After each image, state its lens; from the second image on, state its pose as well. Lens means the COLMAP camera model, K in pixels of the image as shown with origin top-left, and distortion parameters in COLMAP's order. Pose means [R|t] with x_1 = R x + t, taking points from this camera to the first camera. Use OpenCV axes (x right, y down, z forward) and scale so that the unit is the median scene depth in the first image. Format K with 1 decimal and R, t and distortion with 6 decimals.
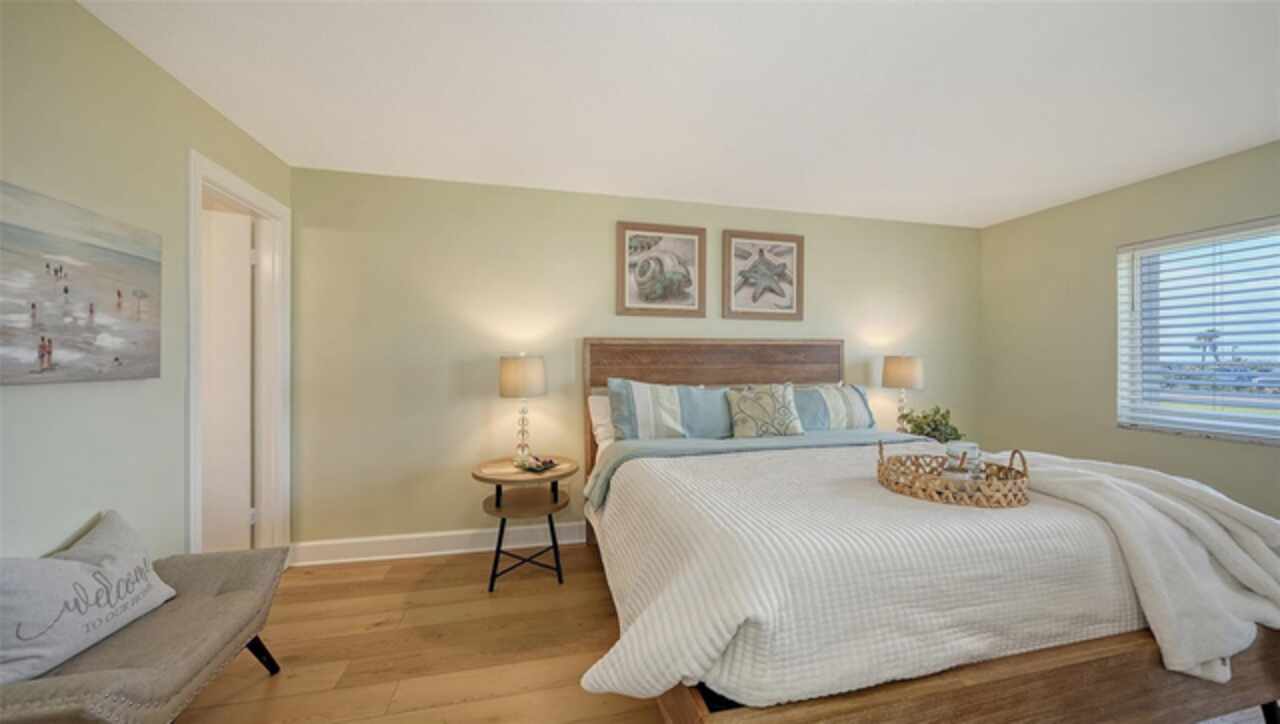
lens RADIAL K [[441.0, 0, 641.0], [0, 441.0, 361.3], [0, 0, 1]] dist [0.002445, -0.000057]
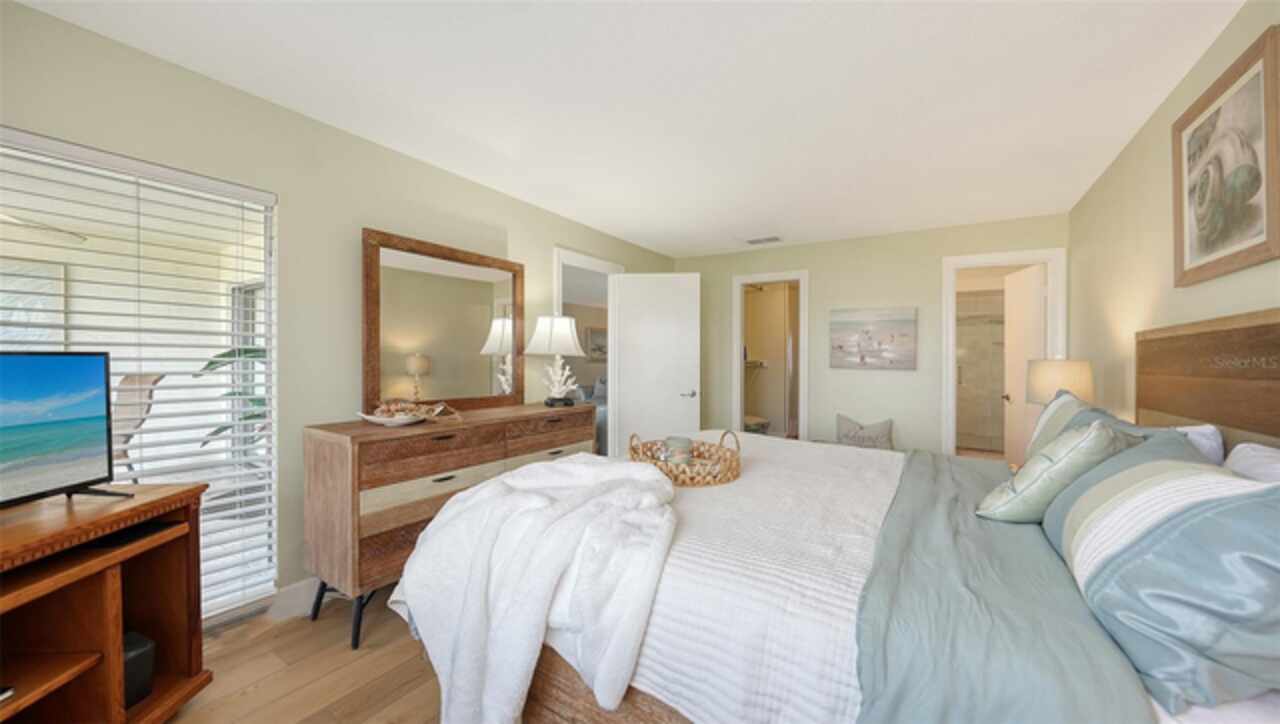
lens RADIAL K [[474.4, 0, 632.1], [0, 474.4, 356.2], [0, 0, 1]] dist [-0.004943, 0.000281]
pose [[-0.735318, -0.016411, -0.677524, 0.857293], [-0.022796, 0.999740, 0.000524, -0.001760], [0.677339, 0.015830, -0.735501, 0.956073]]
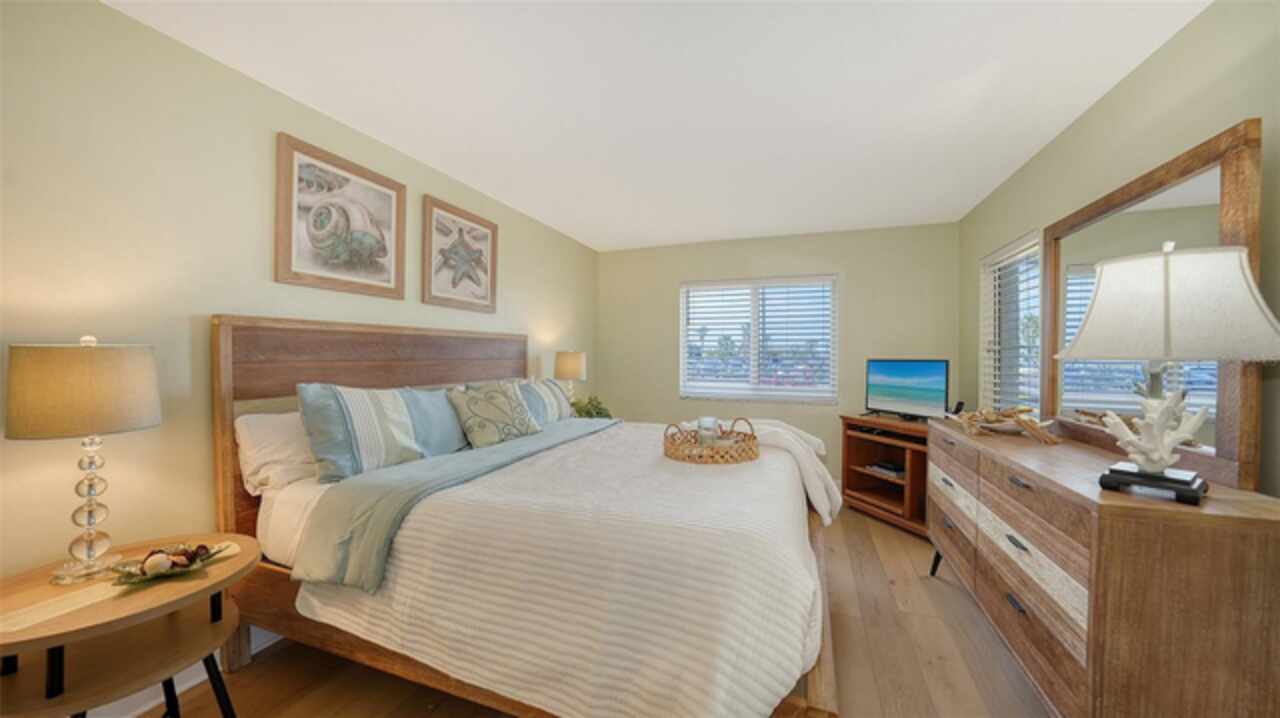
lens RADIAL K [[448.9, 0, 635.7], [0, 448.9, 355.3], [0, 0, 1]] dist [-0.001375, 0.000284]
pose [[0.571704, 0.001942, 0.820457, -0.278342], [-0.000183, 0.999997, -0.002239, -0.000418], [-0.820460, 0.001130, 0.571703, 0.220616]]
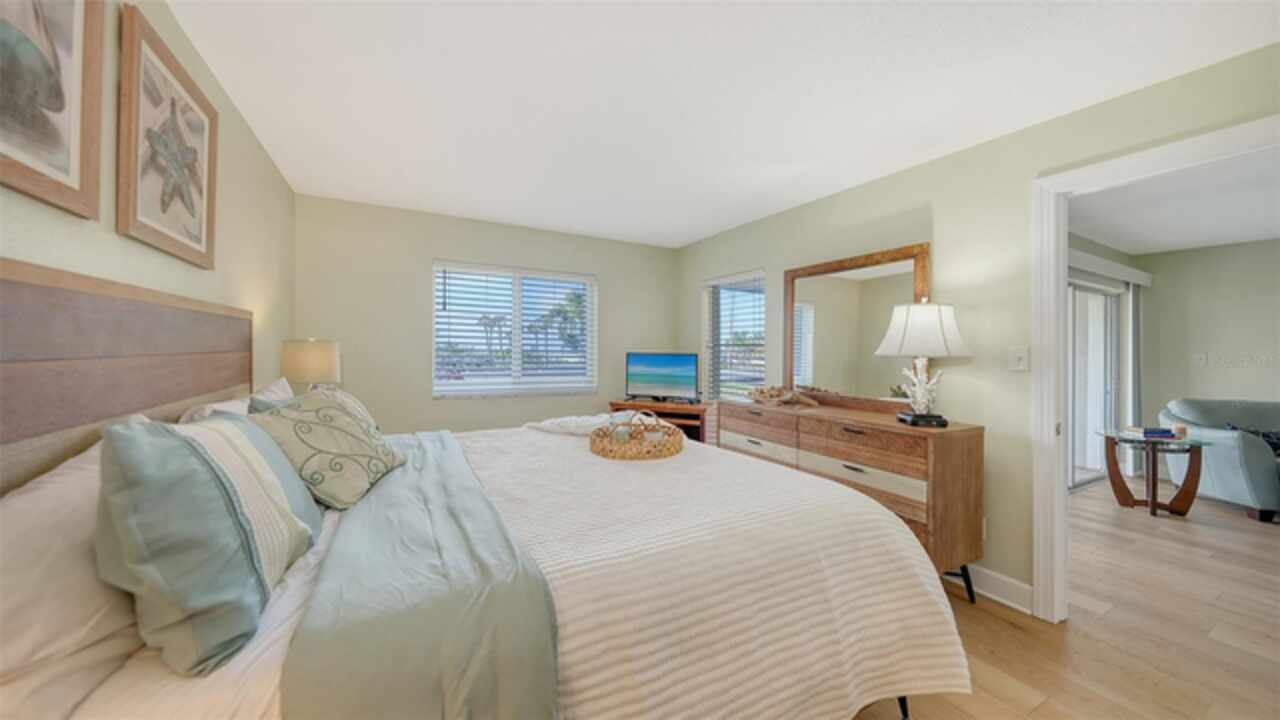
lens RADIAL K [[448.9, 0, 649.2], [0, 448.9, 351.7], [0, 0, 1]] dist [-0.001375, 0.000284]
pose [[-0.253332, -0.009192, 0.967336, -0.316368], [-0.013012, 0.999897, 0.006094, -0.004964], [-0.967292, -0.011043, -0.253425, 0.690423]]
